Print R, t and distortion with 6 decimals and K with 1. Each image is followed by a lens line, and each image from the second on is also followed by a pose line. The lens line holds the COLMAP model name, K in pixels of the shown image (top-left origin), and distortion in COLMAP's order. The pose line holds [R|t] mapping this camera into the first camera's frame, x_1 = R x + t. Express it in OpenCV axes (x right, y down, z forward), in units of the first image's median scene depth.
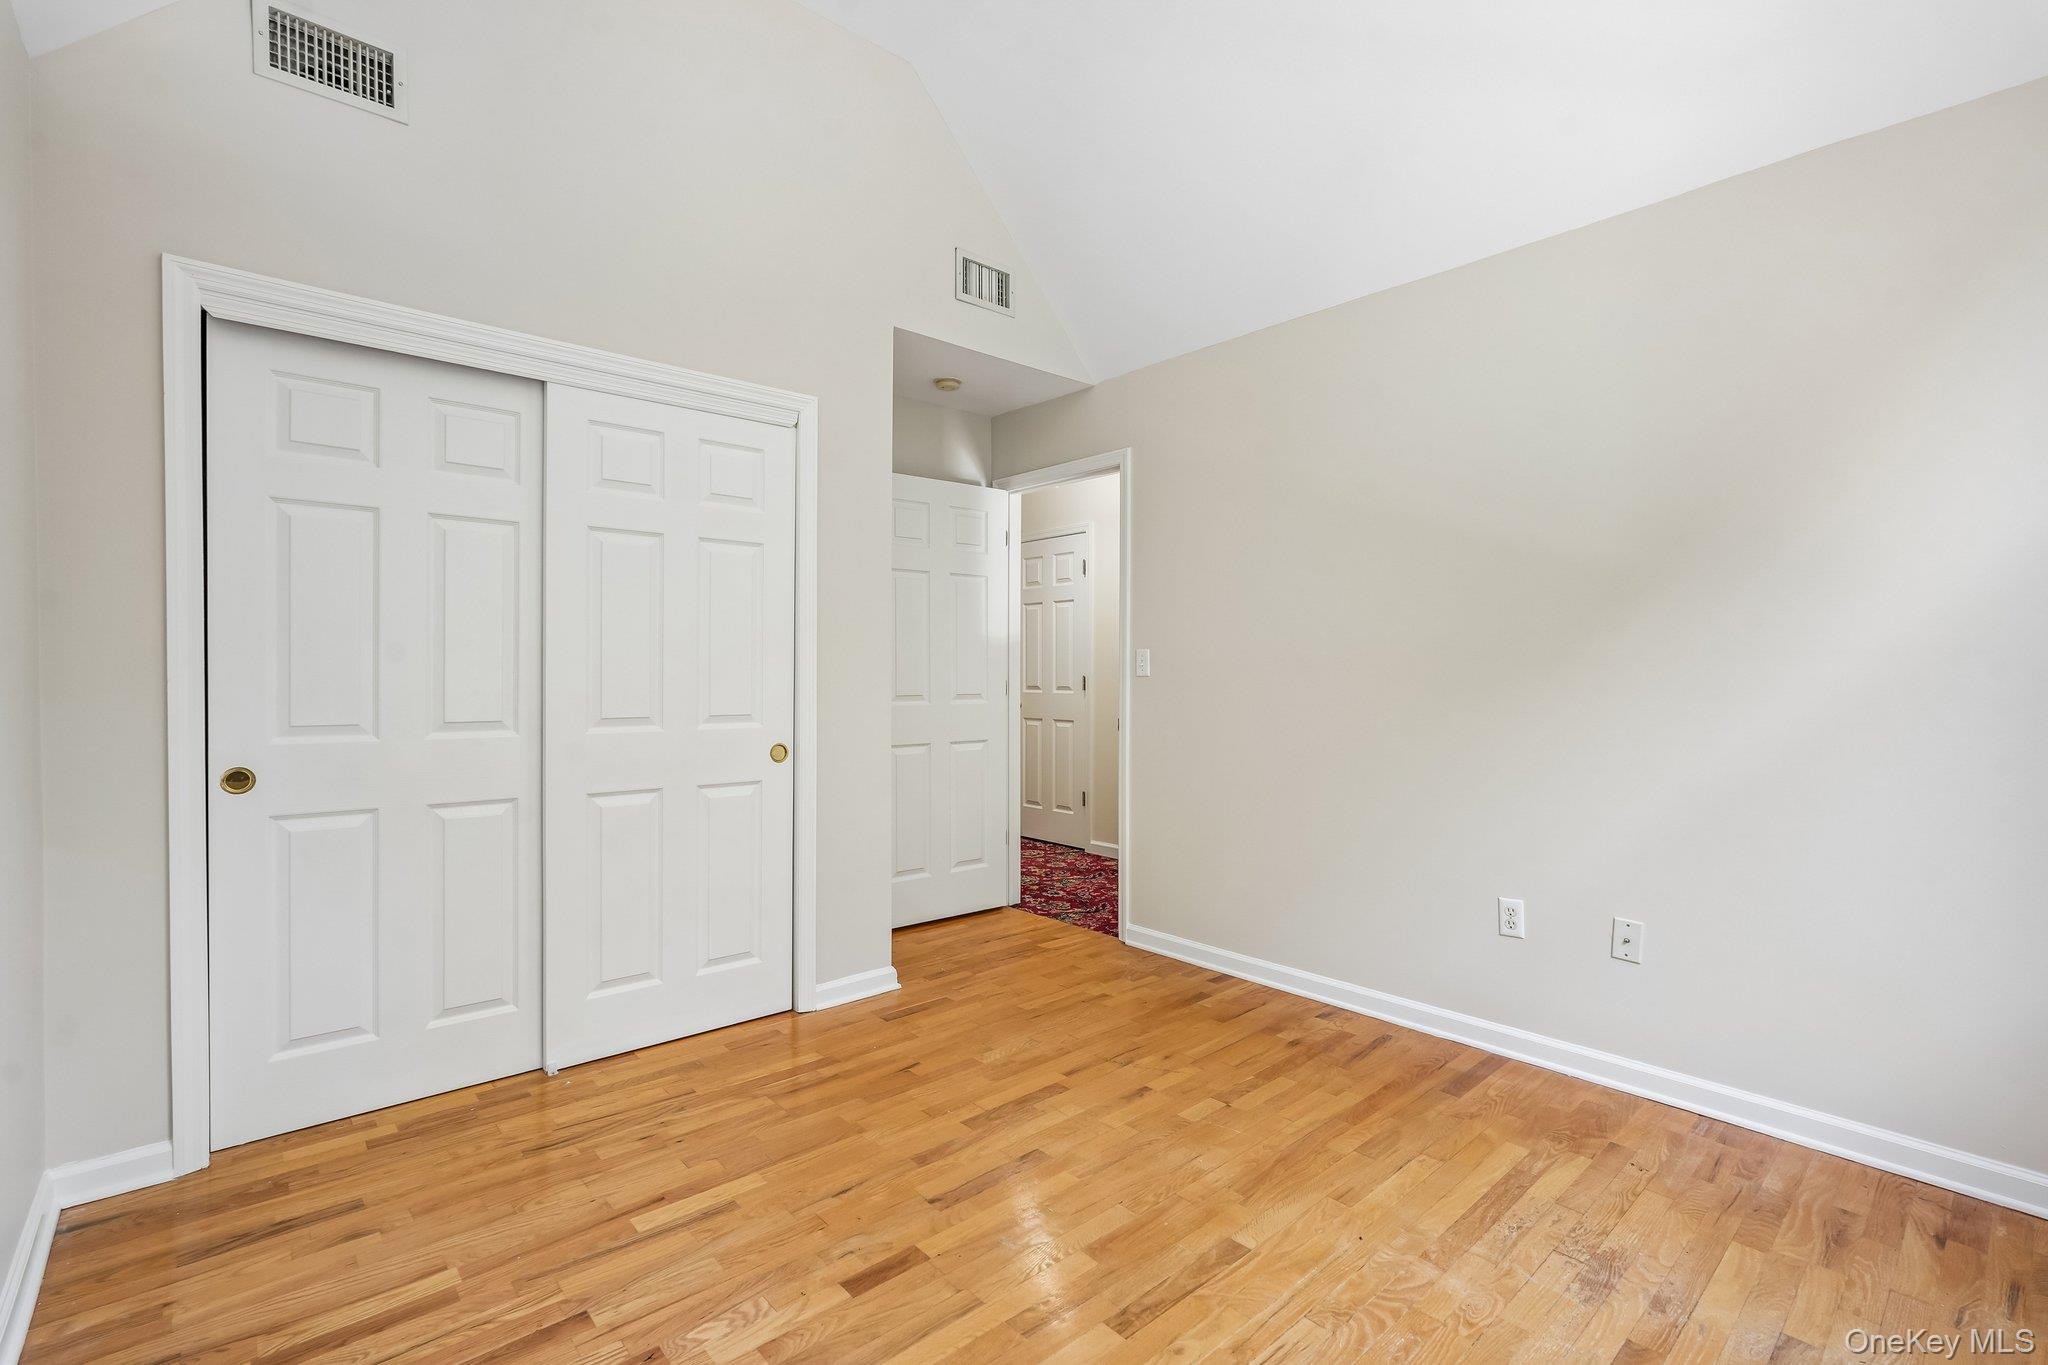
lens RADIAL K [[914.7, 0, 1021.9], [0, 914.7, 678.2], [0, 0, 1]] dist [-0.006914, 0.003455]
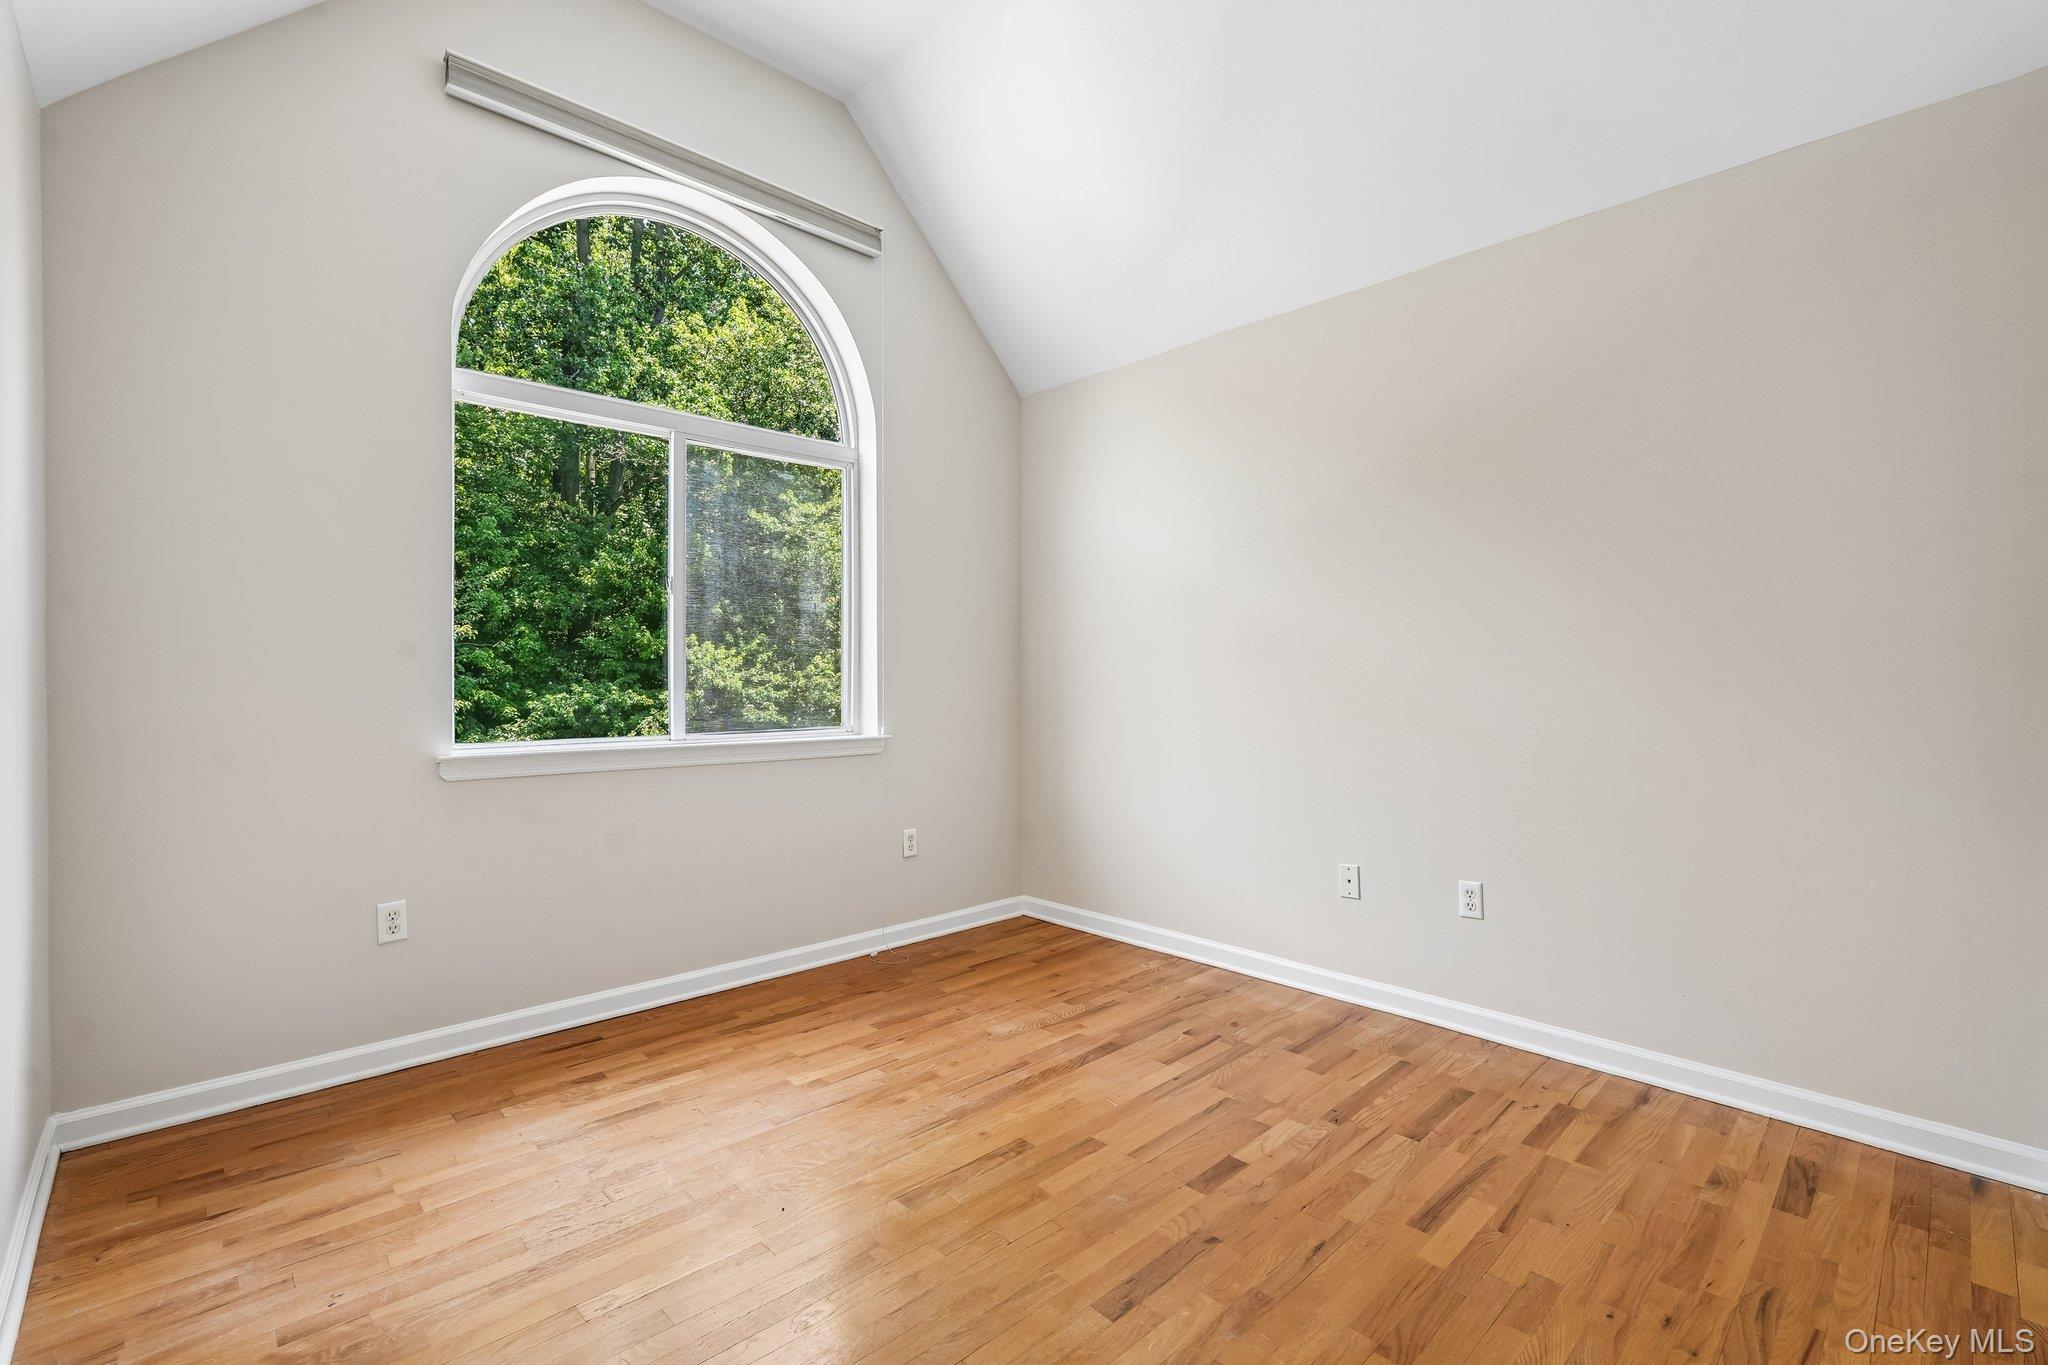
lens RADIAL K [[914.7, 0, 1039.6], [0, 914.7, 680.5], [0, 0, 1]] dist [-0.006914, 0.003455]
pose [[-0.998527, -0.003532, -0.054151, 0.133514], [-0.004237, 0.999908, 0.012916, -0.001355], [0.054101, 0.013126, -0.998449, 1.960659]]
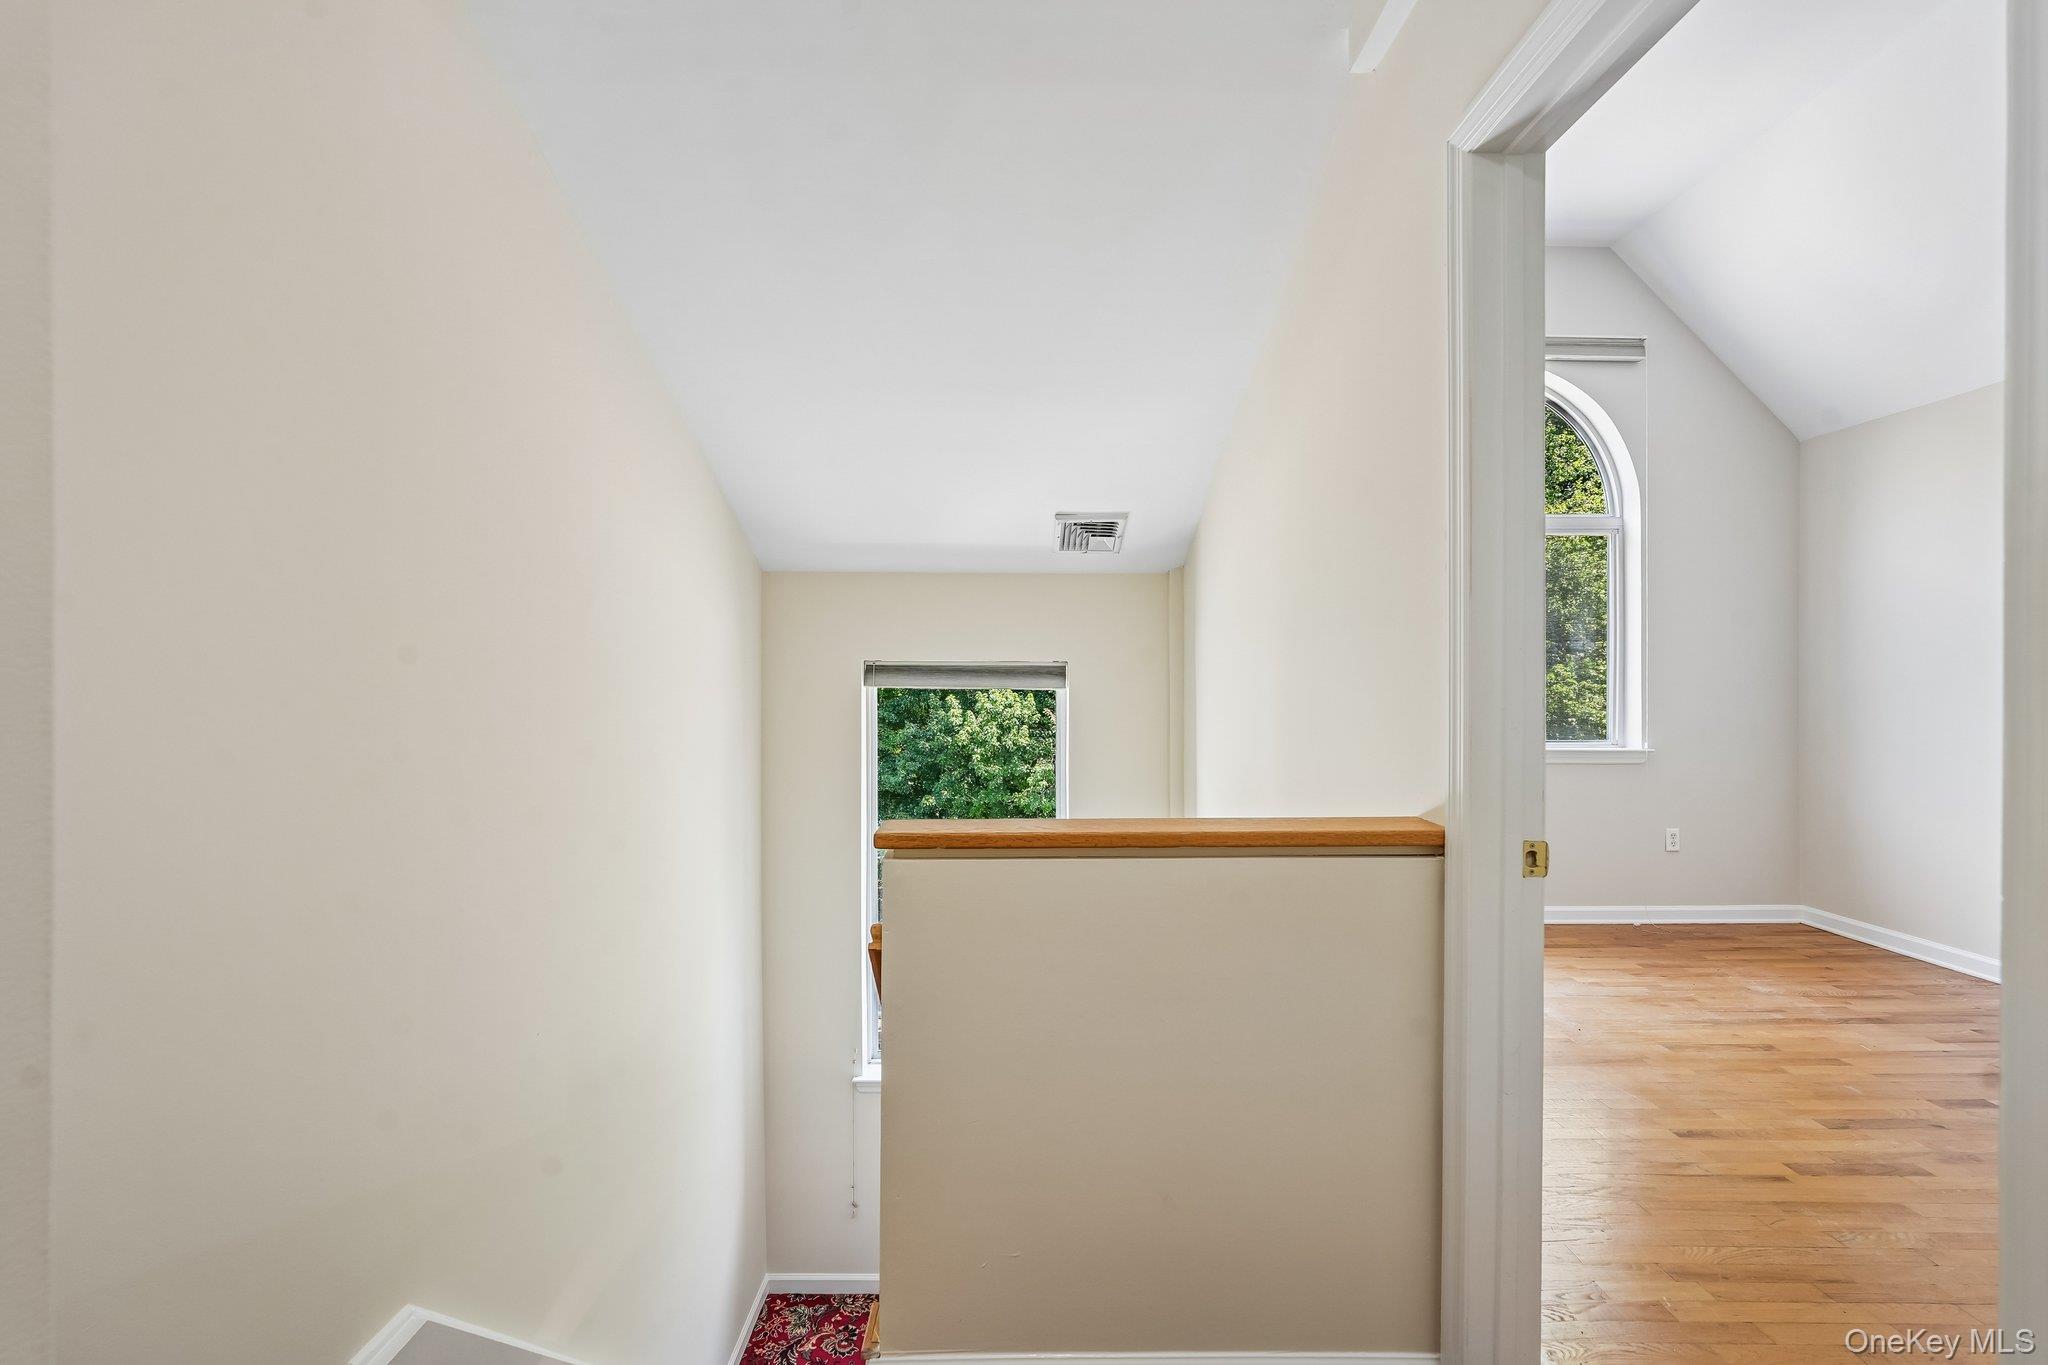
lens RADIAL K [[914.7, 0, 1013.5], [0, 914.7, 679.2], [0, 0, 1]] dist [-0.006914, 0.003455]
pose [[-0.756997, -0.004893, 0.653400, 0.054867], [0.002555, 0.999942, 0.010448, -0.069179], [-0.653413, 0.009579, -0.756941, 2.886367]]
